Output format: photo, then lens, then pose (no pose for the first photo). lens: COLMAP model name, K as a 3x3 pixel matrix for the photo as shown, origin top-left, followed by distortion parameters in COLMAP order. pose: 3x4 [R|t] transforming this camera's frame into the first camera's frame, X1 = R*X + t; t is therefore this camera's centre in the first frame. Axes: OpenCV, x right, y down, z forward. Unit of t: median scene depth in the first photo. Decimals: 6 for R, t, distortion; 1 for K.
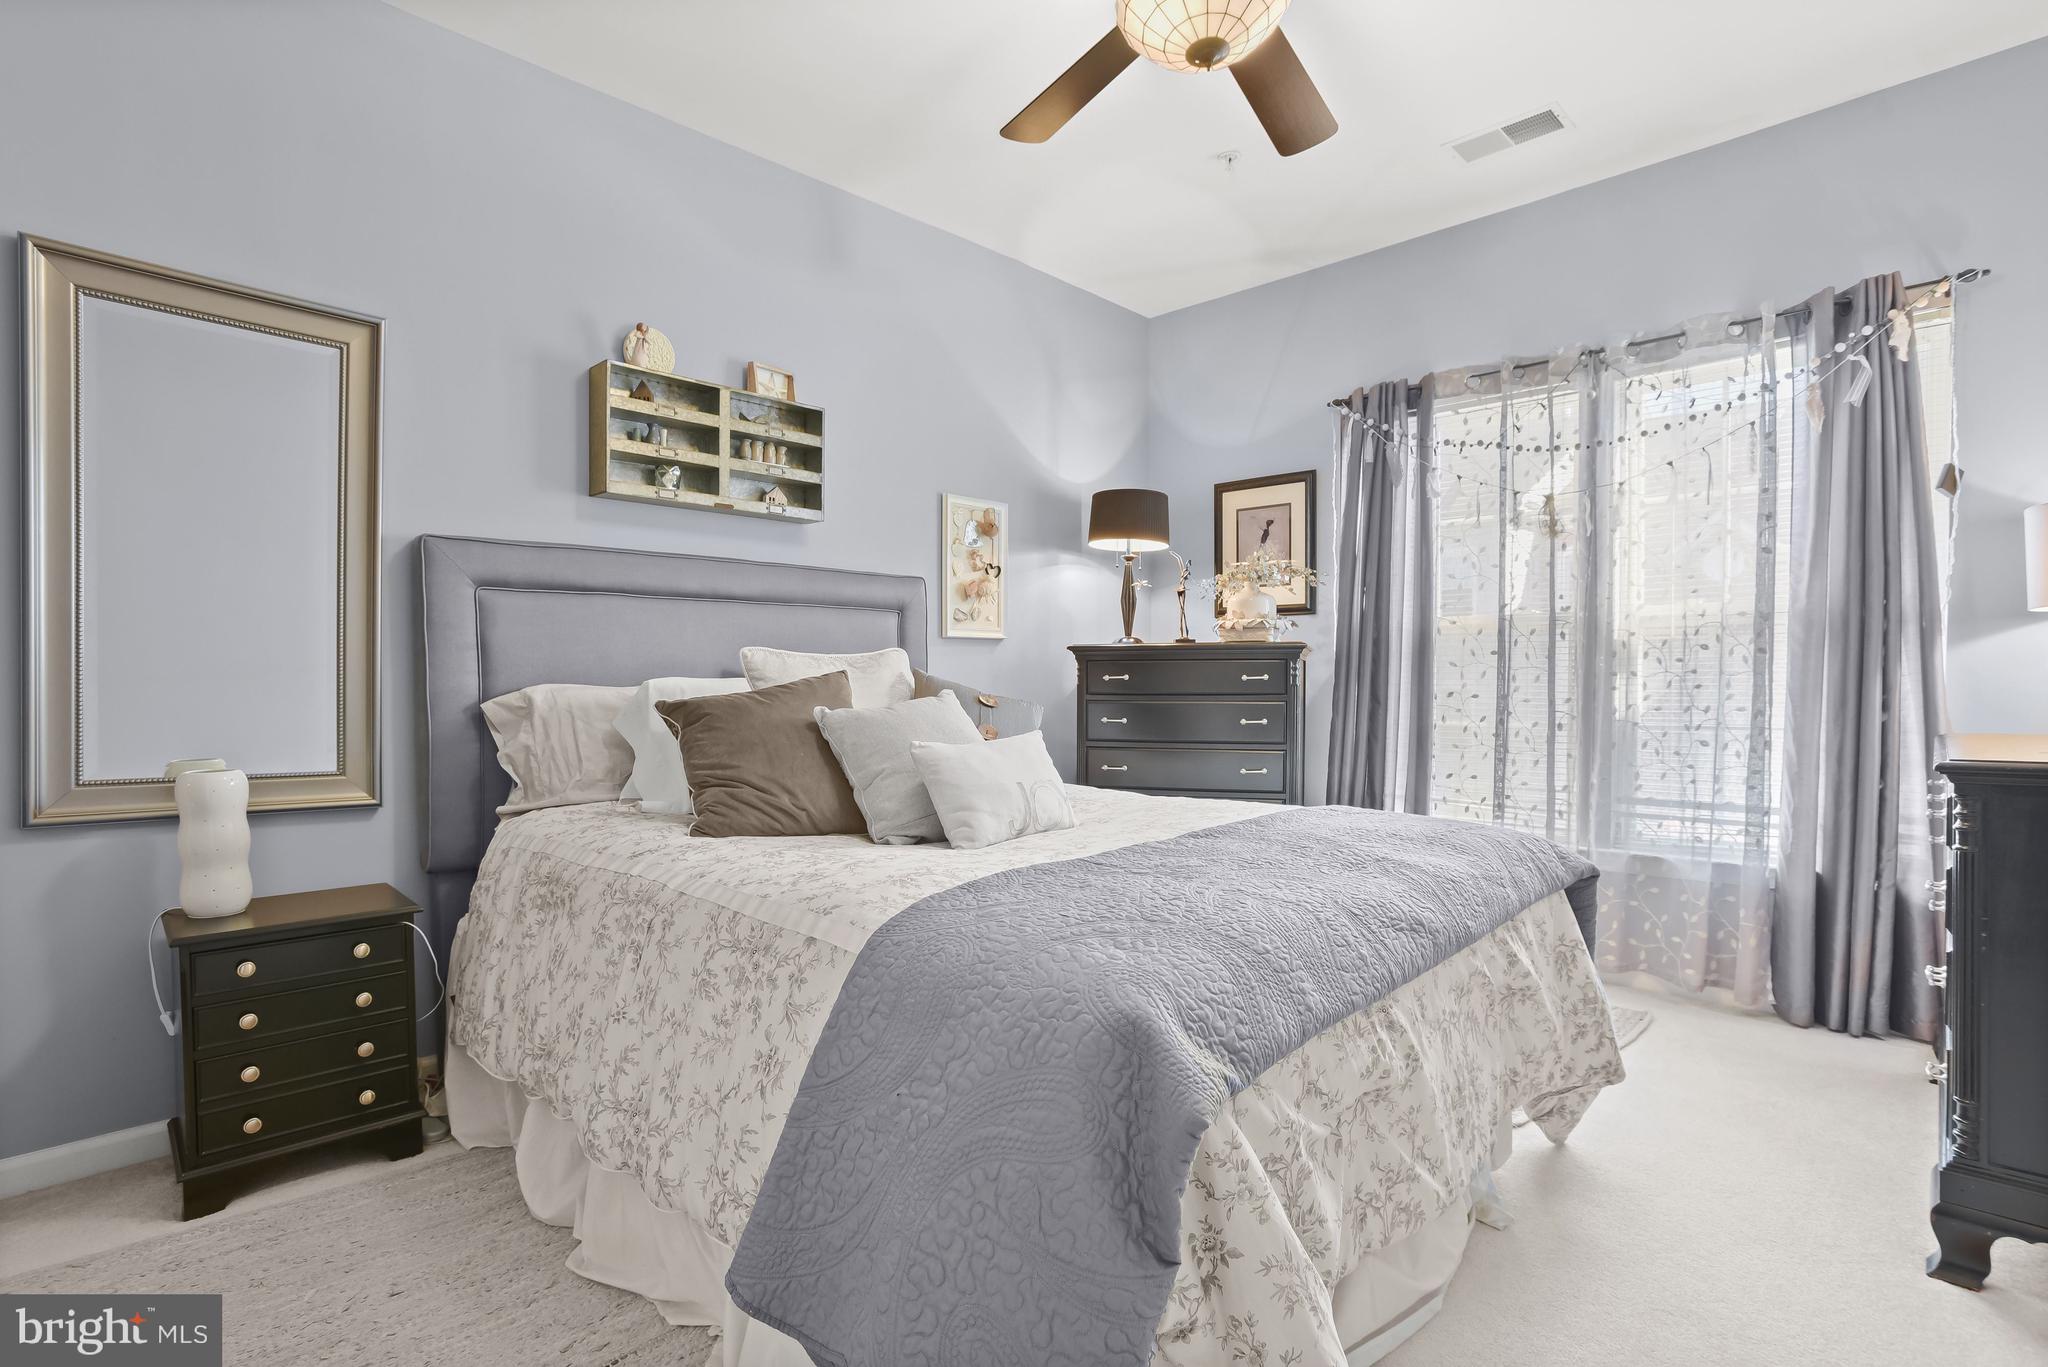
lens RADIAL K [[987.1, 0, 1022.2], [0, 987.1, 675.1], [0, 0, 1]] dist [-0.046768, 0.023598]
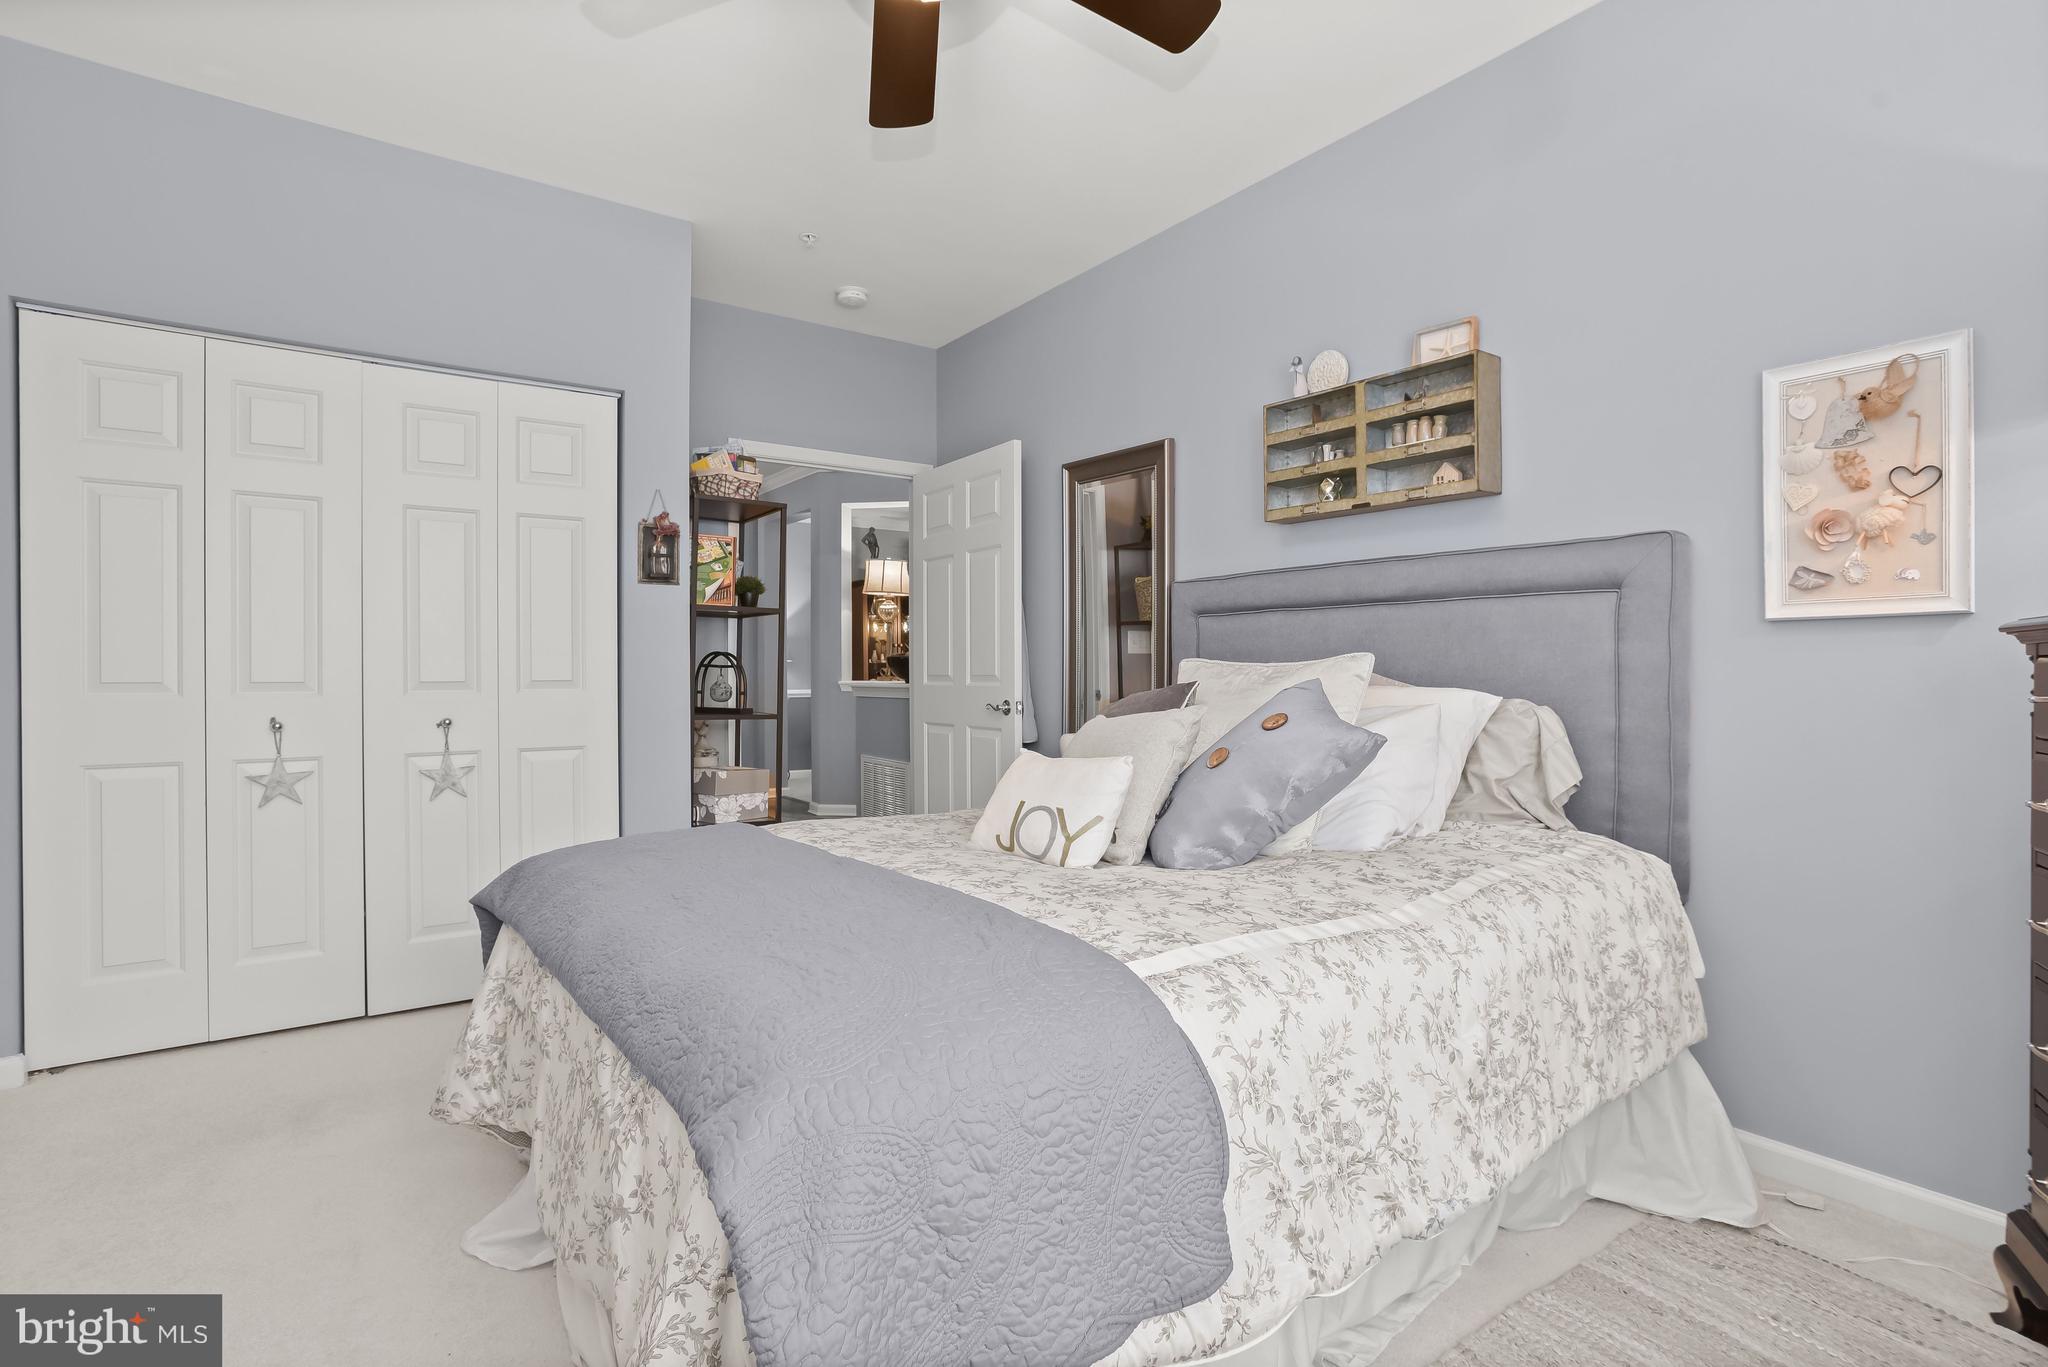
lens RADIAL K [[987.1, 0, 1022.2], [0, 987.1, 675.1], [0, 0, 1]] dist [-0.046768, 0.023598]
pose [[-0.141593, 0.000494, -0.989925, 0.643290], [0.000699, 1.000000, 0.000399, -0.008647], [0.989925, -0.000635, -0.141593, 0.772377]]
